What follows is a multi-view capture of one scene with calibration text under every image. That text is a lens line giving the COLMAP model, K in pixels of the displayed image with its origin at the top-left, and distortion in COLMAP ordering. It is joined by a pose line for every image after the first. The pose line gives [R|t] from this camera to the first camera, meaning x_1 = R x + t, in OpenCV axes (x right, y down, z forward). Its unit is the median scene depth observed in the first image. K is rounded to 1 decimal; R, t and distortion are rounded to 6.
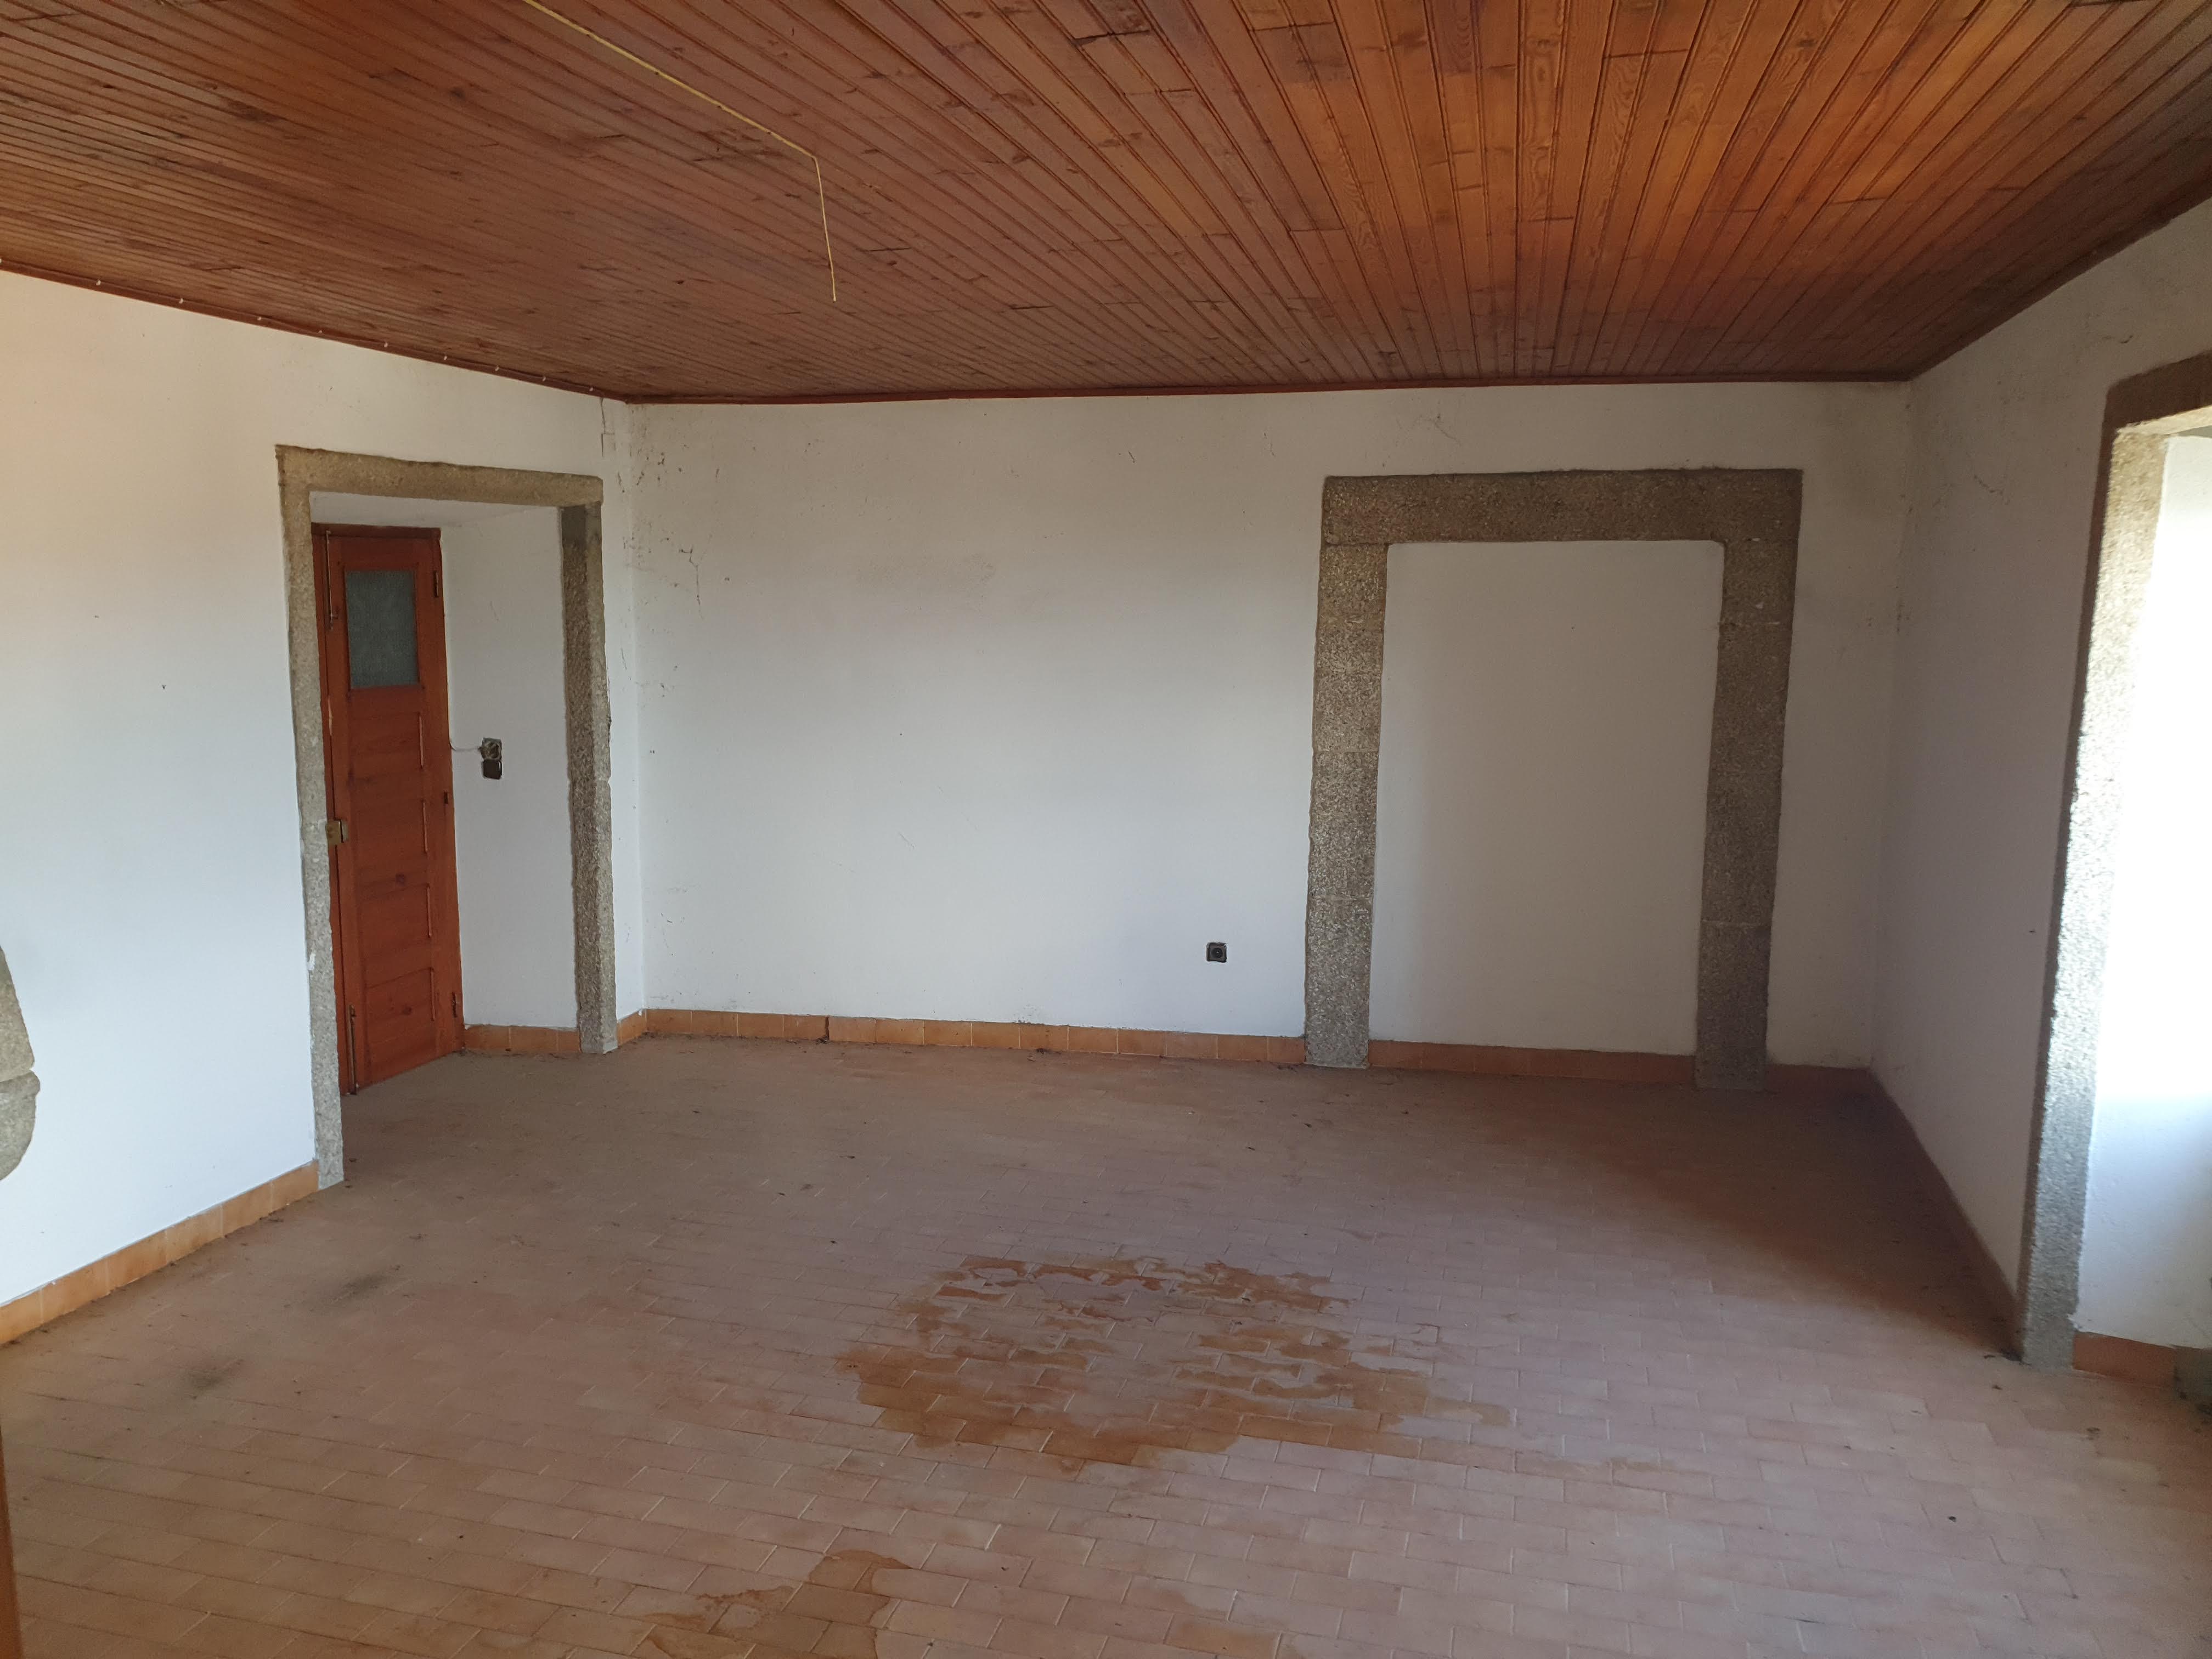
lens RADIAL K [[1655.6, 0, 1112.6], [0, 1655.6, 830.6], [0, 0, 1]] dist [0.006321, 0.003519]
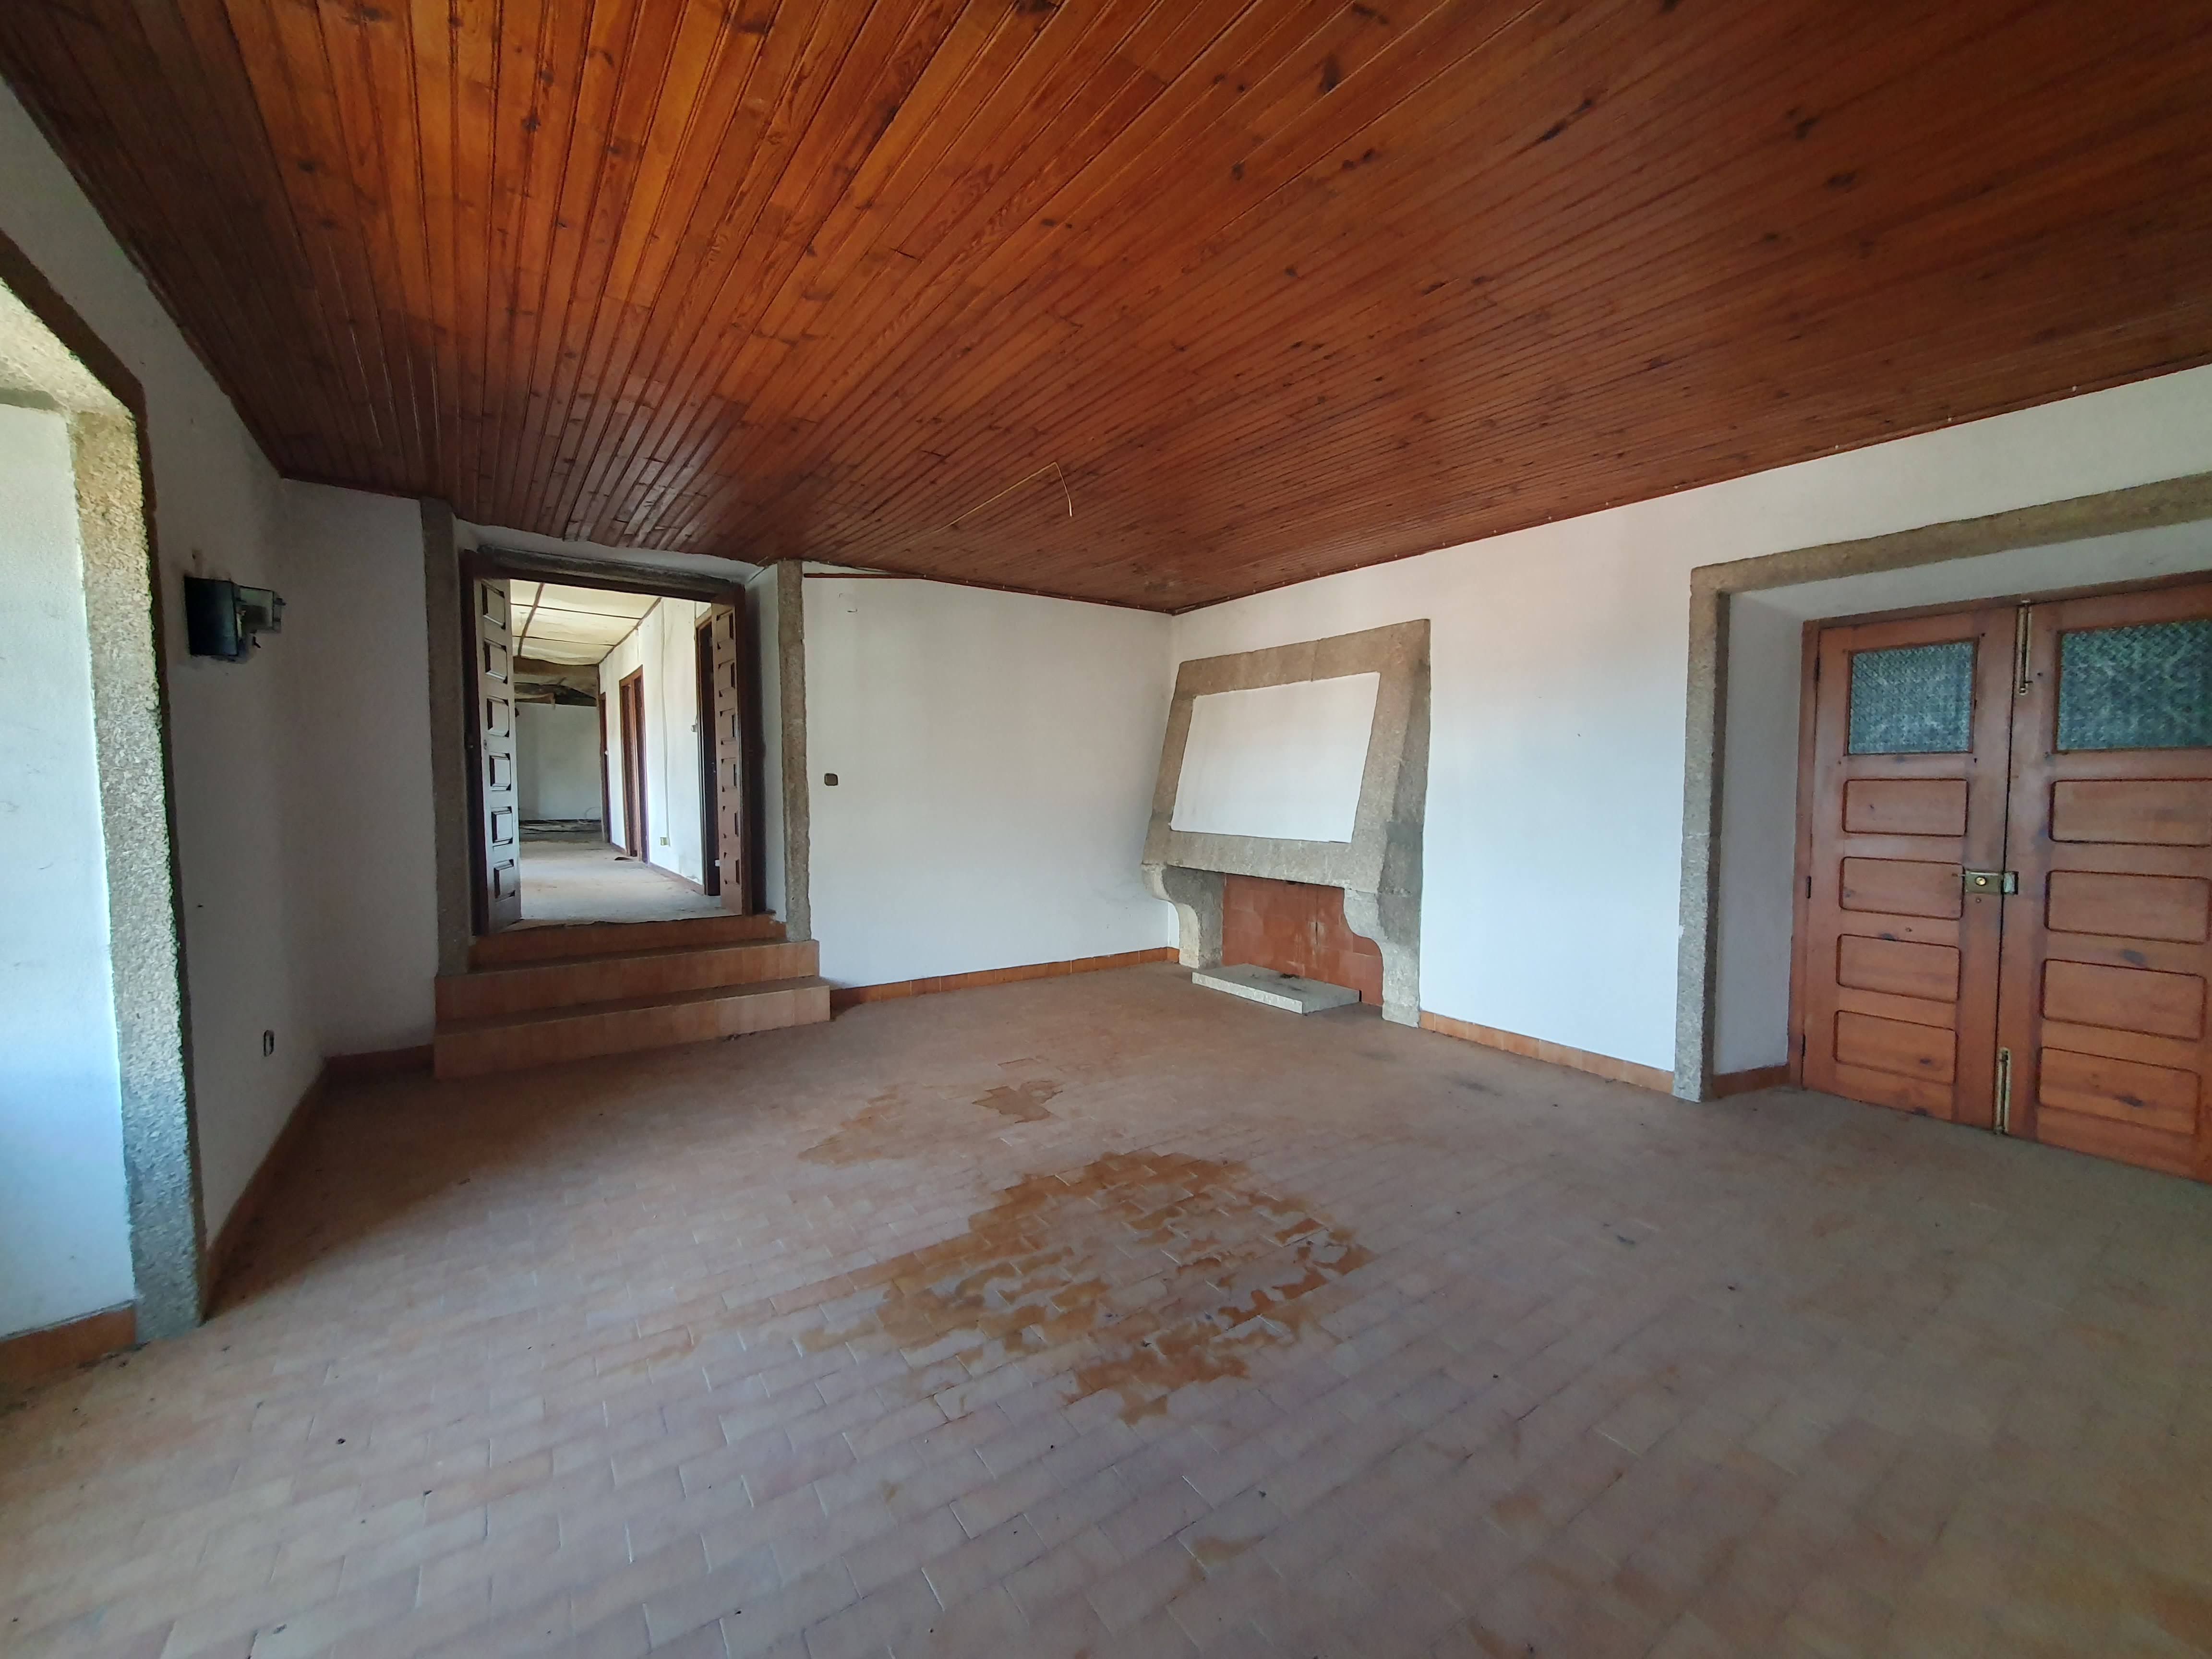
lens RADIAL K [[885.7, 0, 1113.4], [0, 885.7, 835.6], [0, 0, 1]] dist [0.014339, -0.000171]
pose [[-0.644246, 0.042941, -0.763612, 0.504287], [-0.116426, 0.981280, 0.153408, -0.076853], [0.755905, 0.187736, -0.627187, 1.365464]]
